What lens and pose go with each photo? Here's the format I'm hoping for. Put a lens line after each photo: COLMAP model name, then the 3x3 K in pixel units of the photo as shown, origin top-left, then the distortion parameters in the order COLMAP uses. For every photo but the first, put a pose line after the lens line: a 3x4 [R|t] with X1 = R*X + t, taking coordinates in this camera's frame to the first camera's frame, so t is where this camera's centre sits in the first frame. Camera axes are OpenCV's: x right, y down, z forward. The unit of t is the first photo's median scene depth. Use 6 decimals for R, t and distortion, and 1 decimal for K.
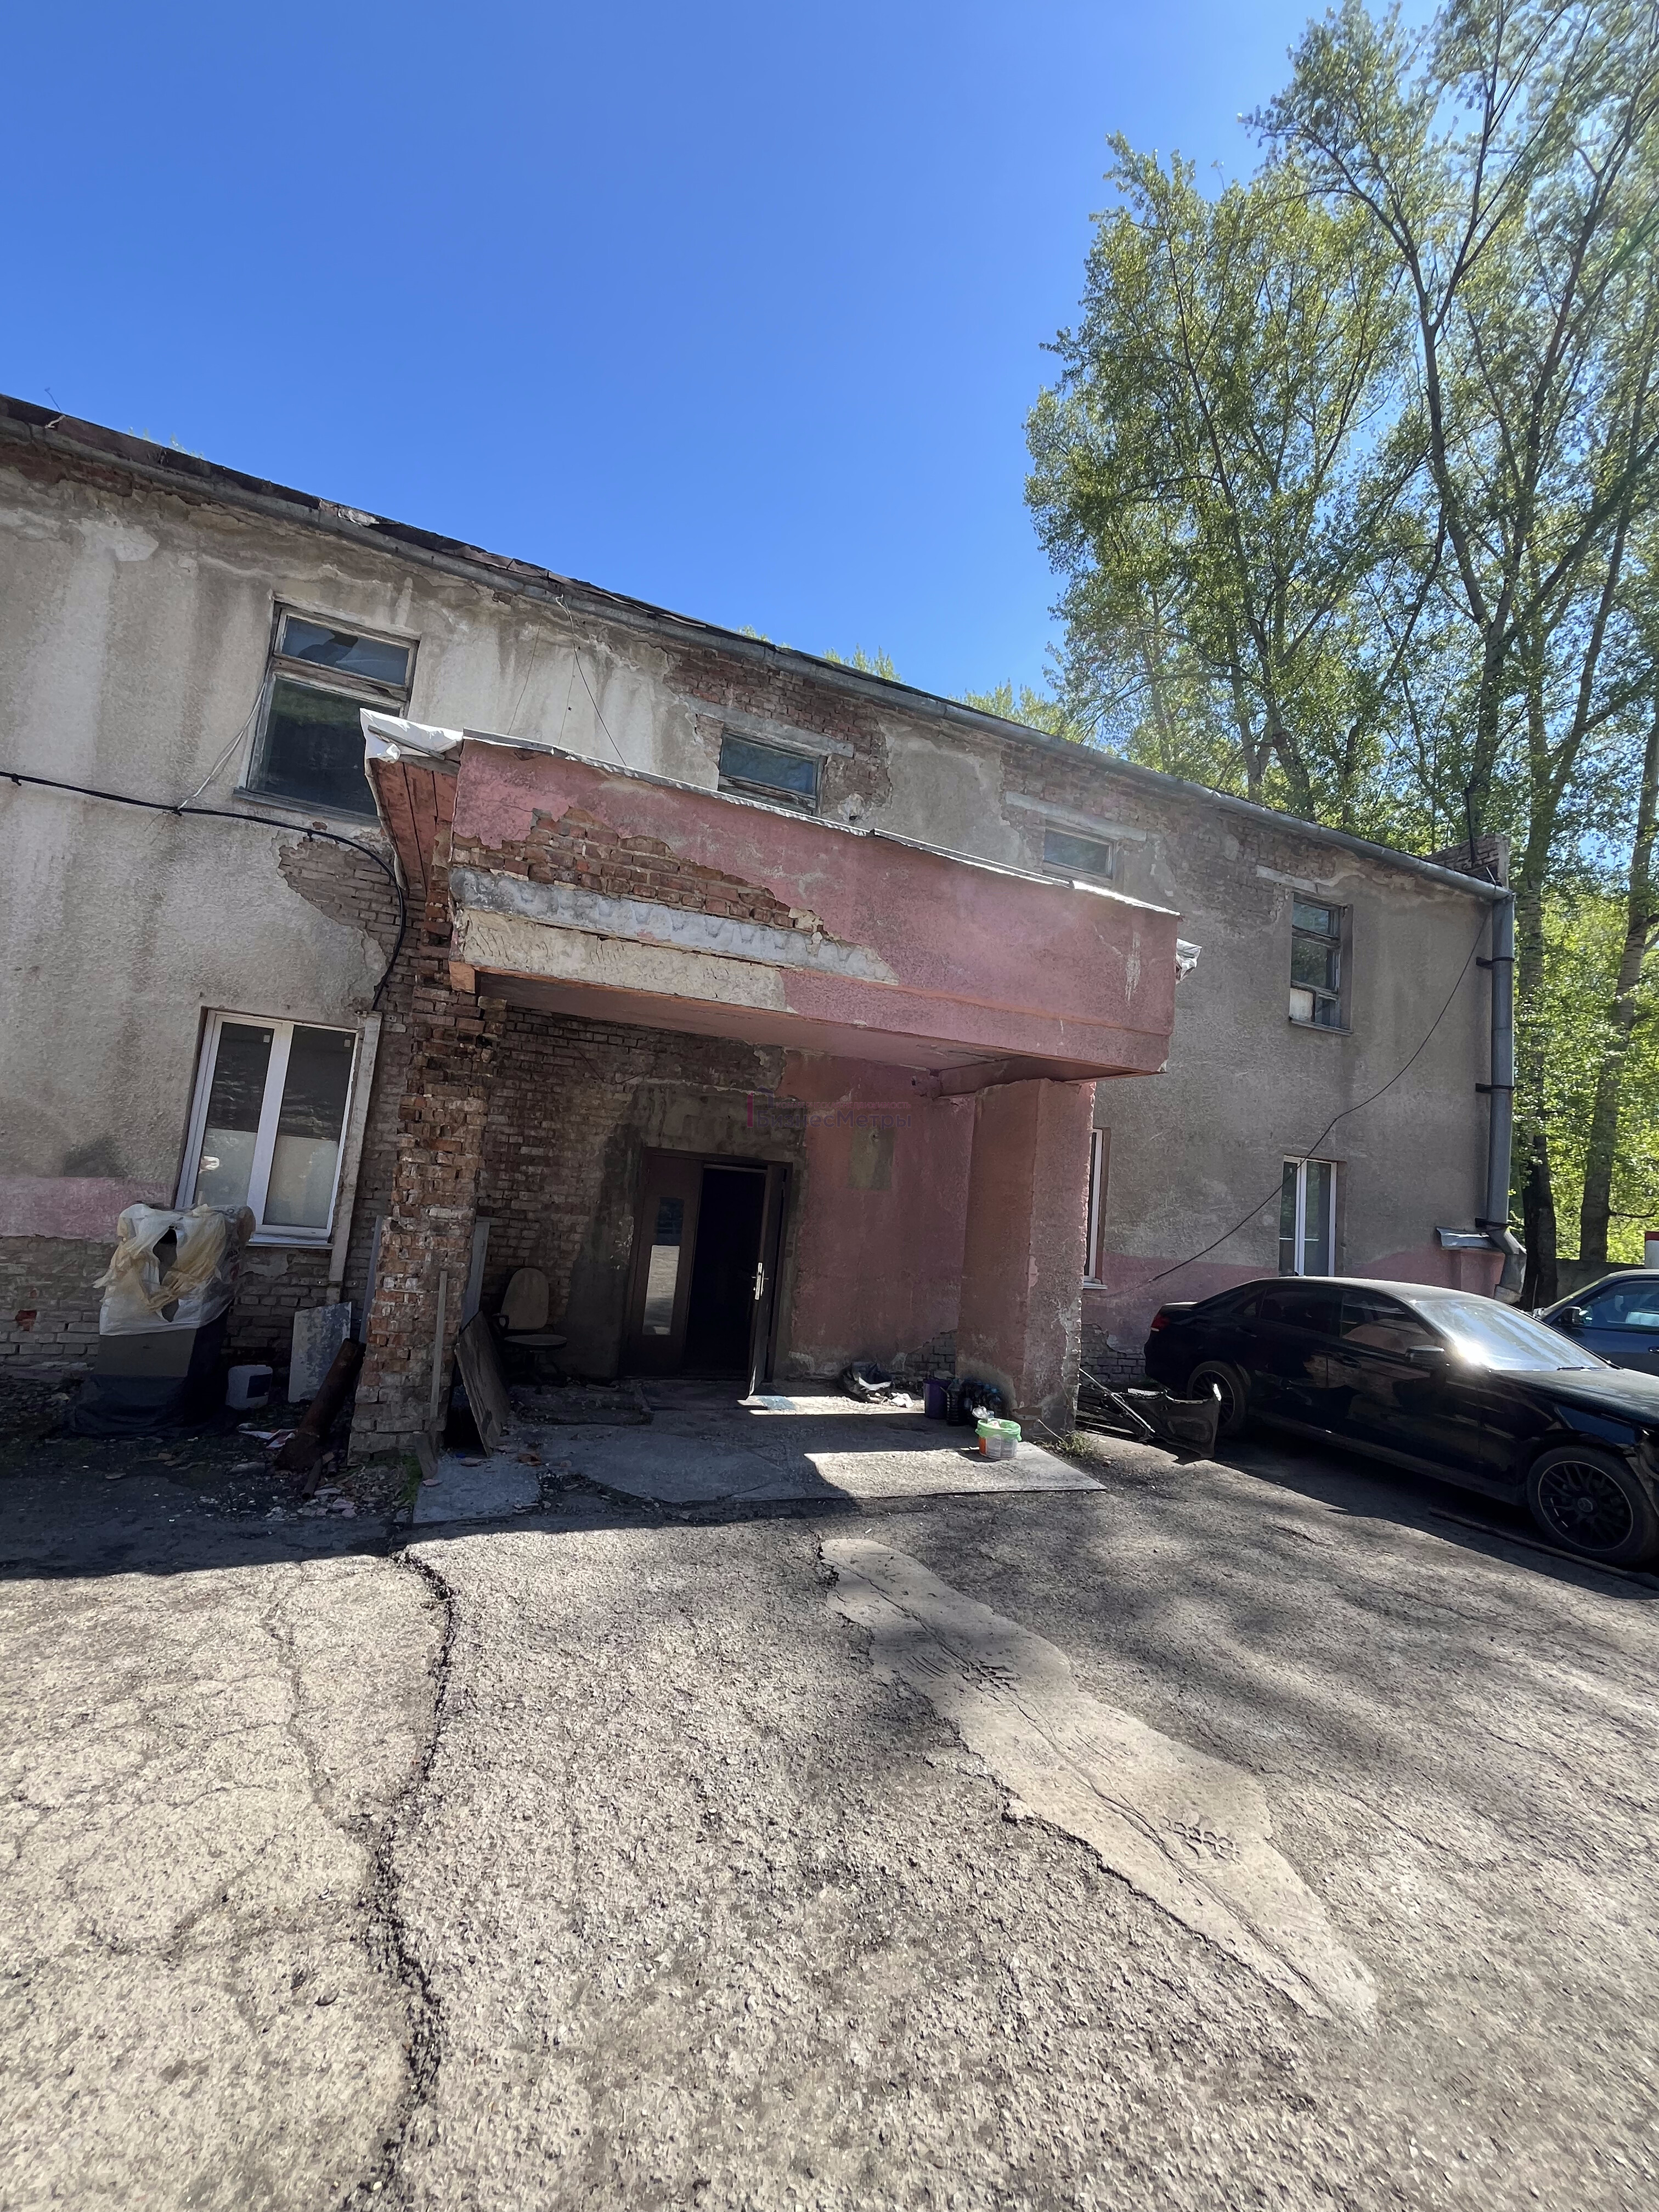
lens RADIAL K [[886.4, 0, 818.5], [0, 886.4, 1108.4], [0, 0, 1]] dist [-0.003526, -0.000222]
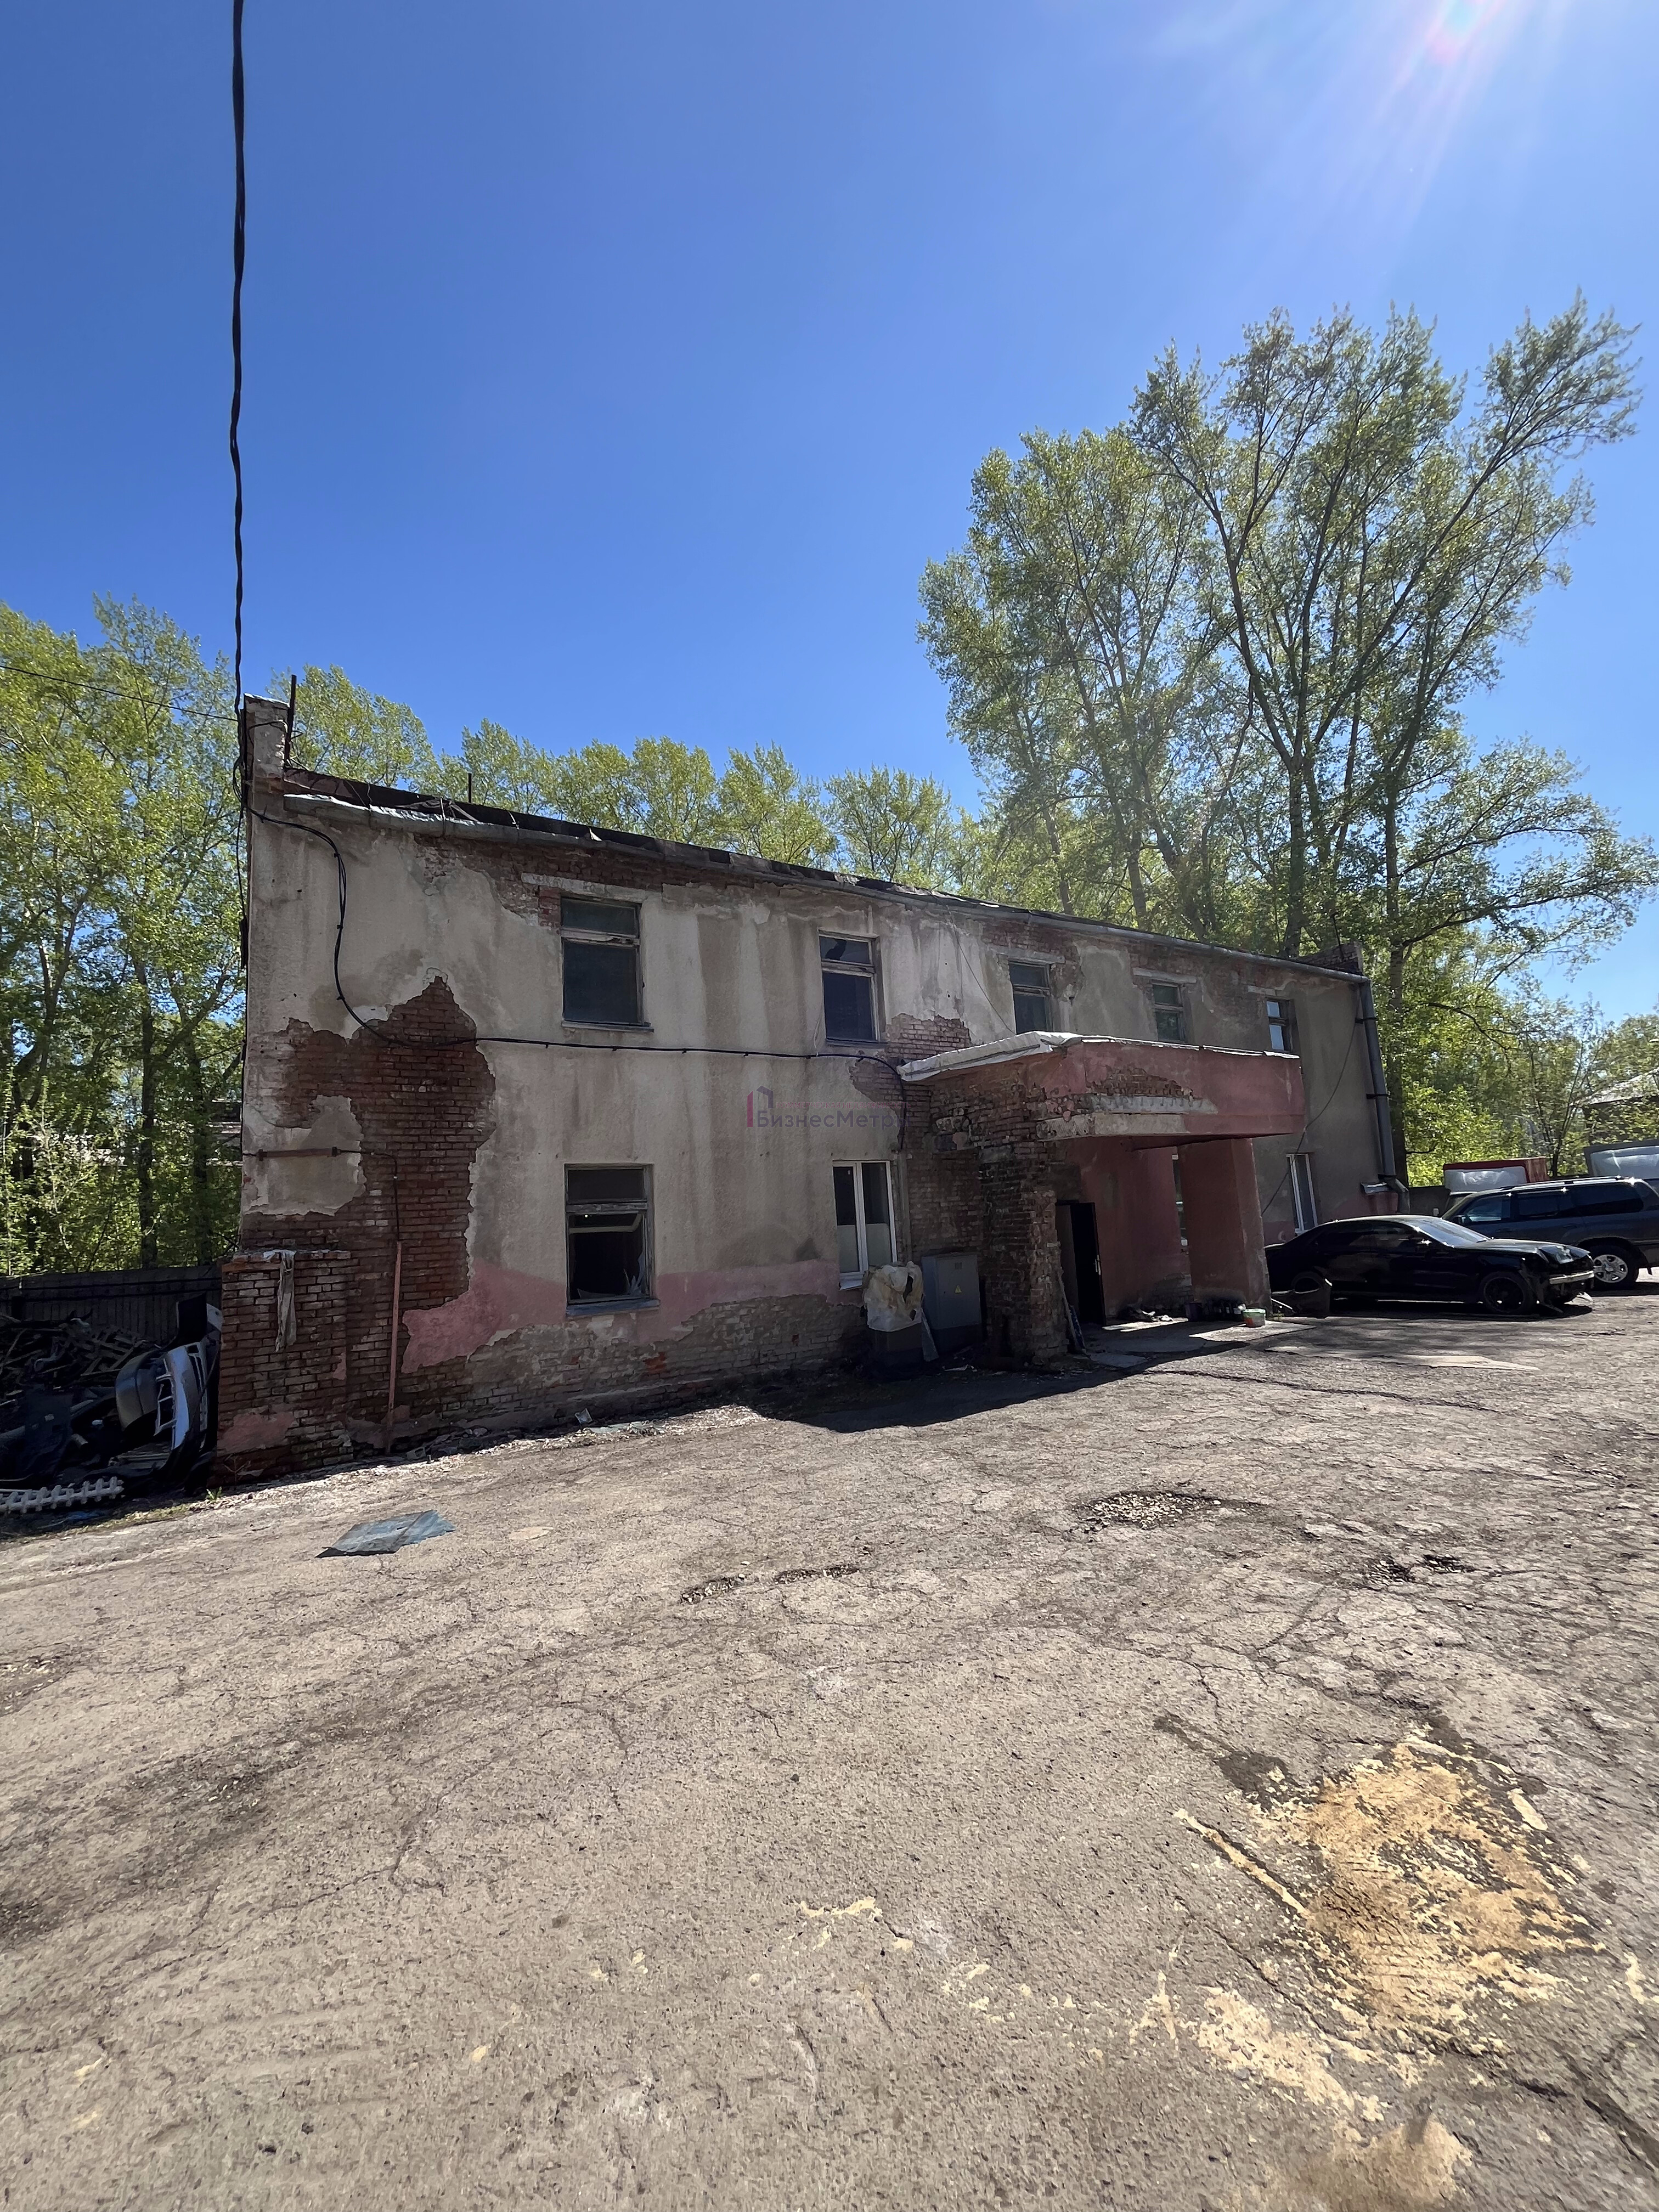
lens RADIAL K [[895.5, 0, 835.1], [0, 895.5, 1105.6], [0, 0, 1]] dist [-0.015134, -0.000034]
pose [[0.972301, -0.122237, 0.199220, -0.999339], [0.128517, 0.991528, -0.018855, -0.184690], [-0.195228, 0.043936, 0.979773, -0.786631]]
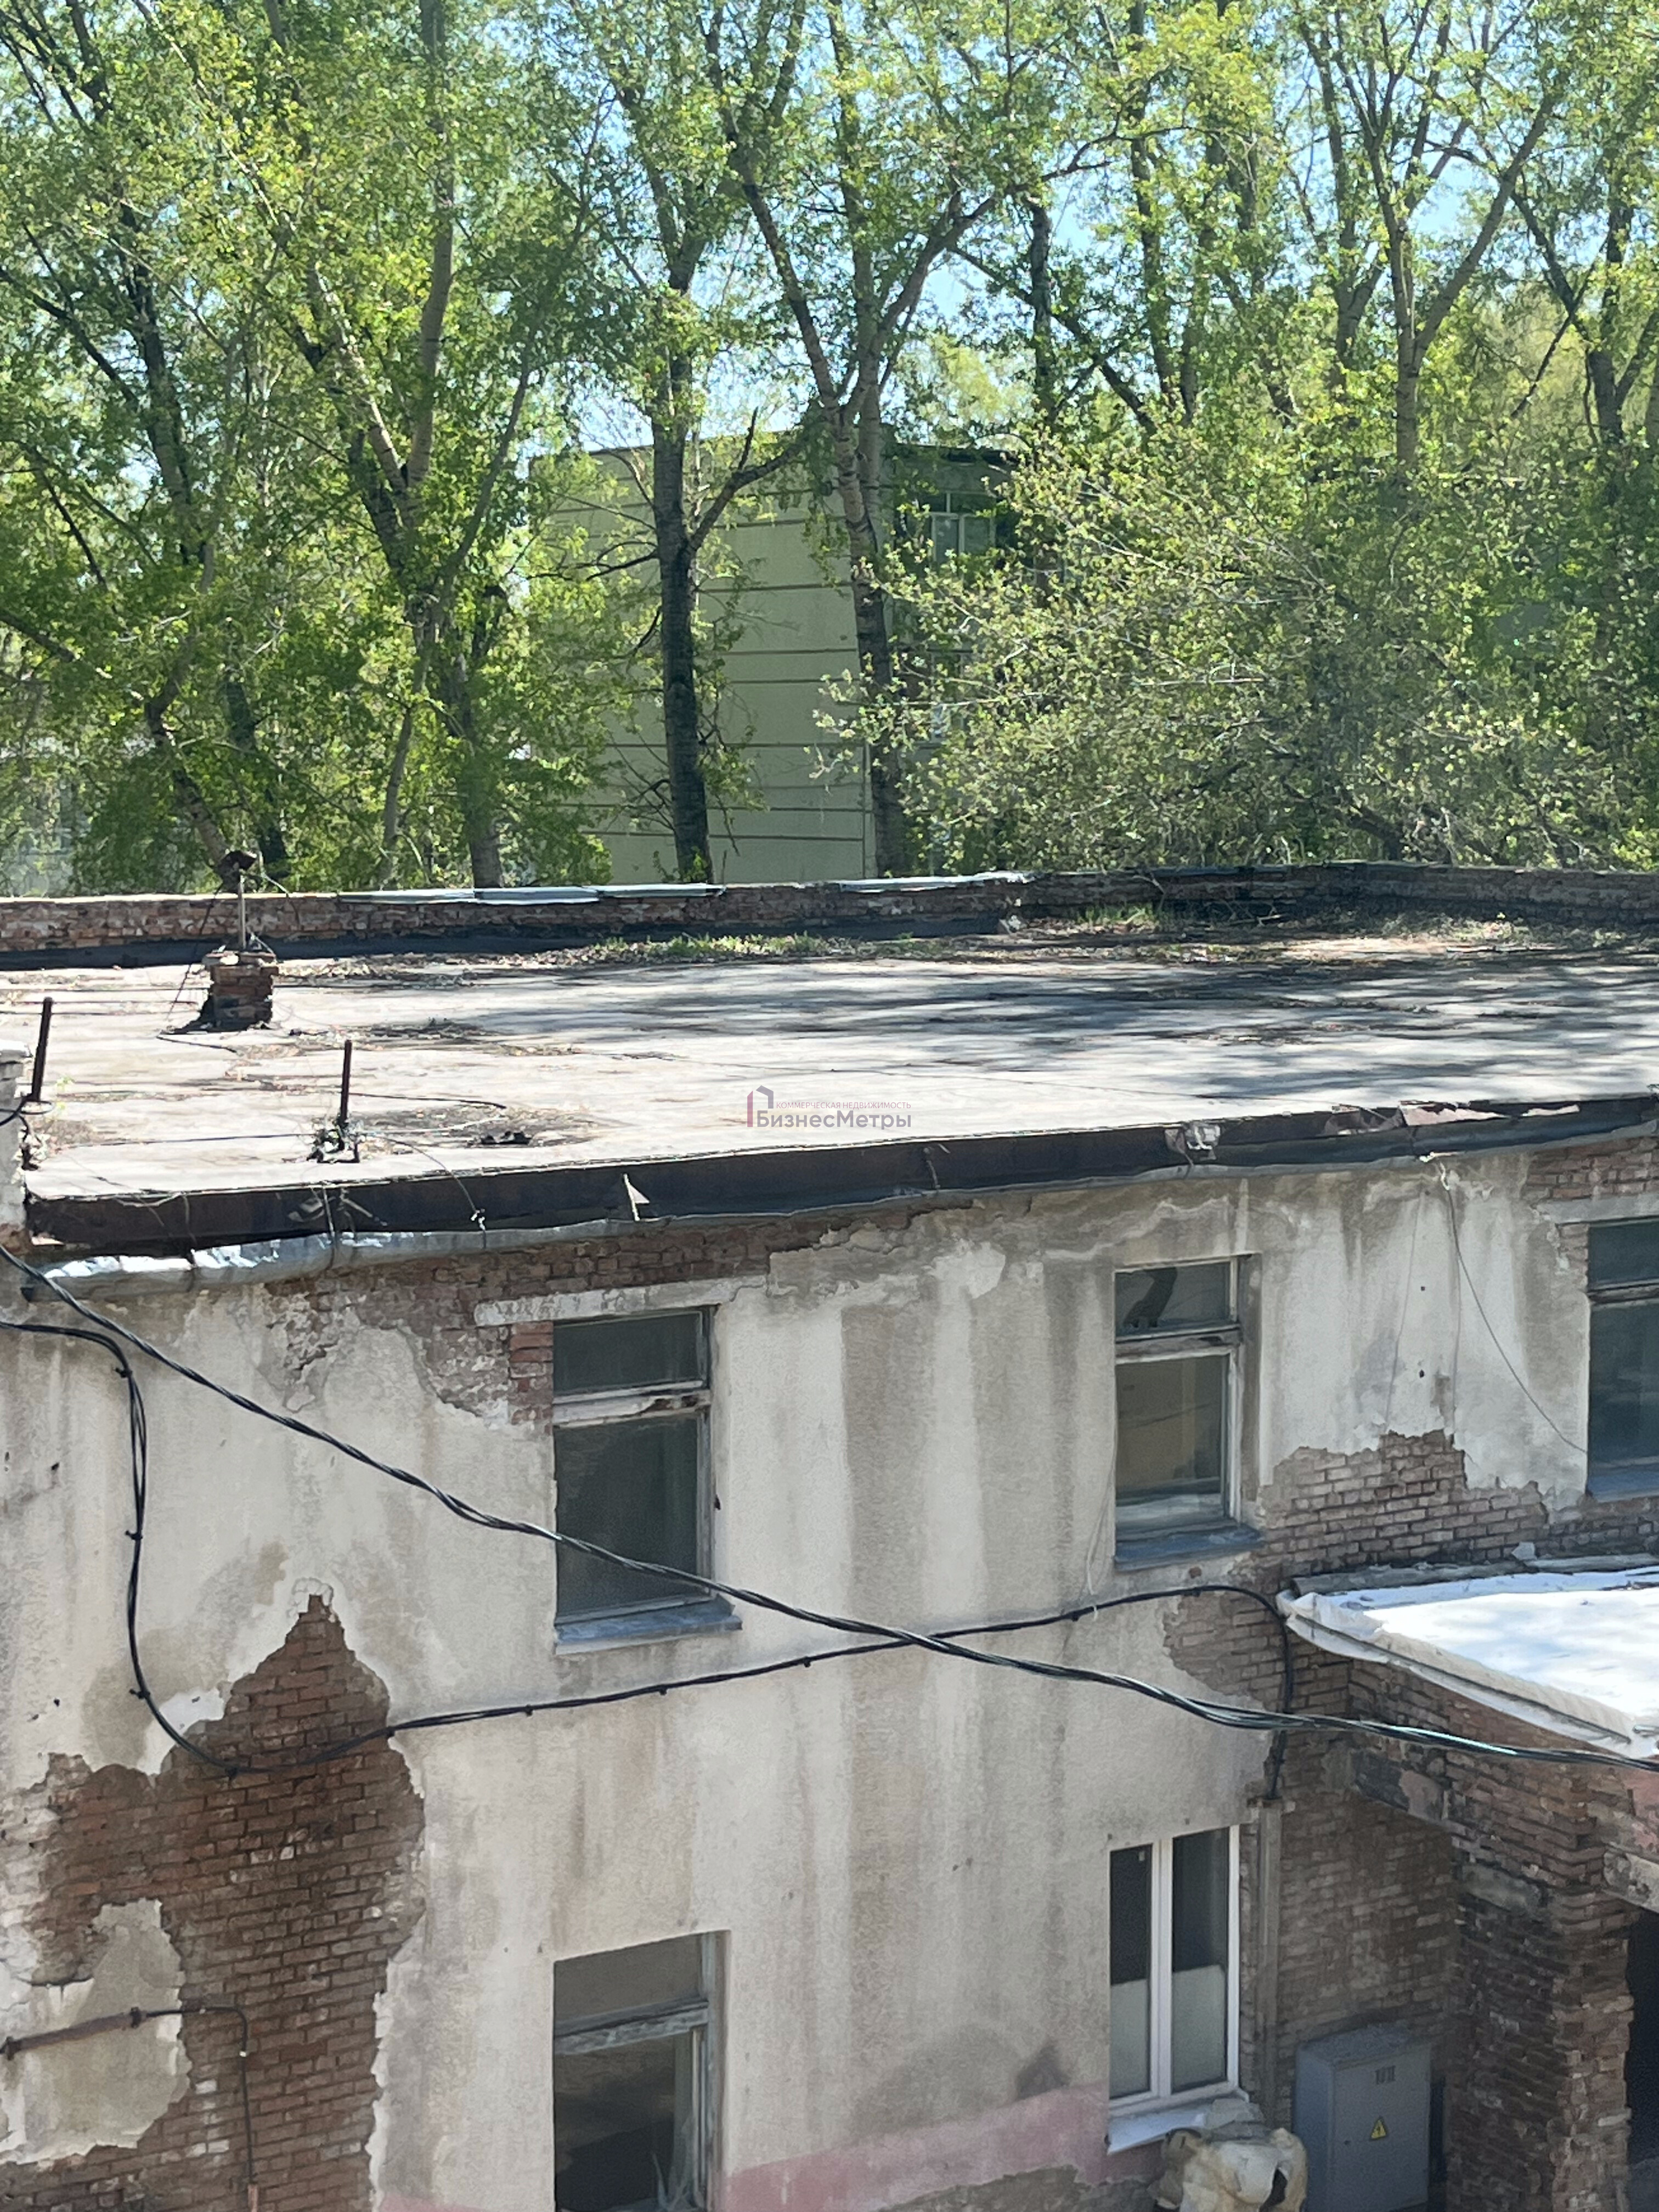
lens RADIAL K [[3827.2, 0, 829.5], [0, 3827.2, 1106.0], [0, 0, 1]] dist [0.190706, -0.839697]
pose [[0.976372, -0.102758, 0.190104, -1.432914], [0.060833, 0.974829, 0.214492, -1.405192], [-0.207359, -0.197860, 0.958047, -1.923335]]
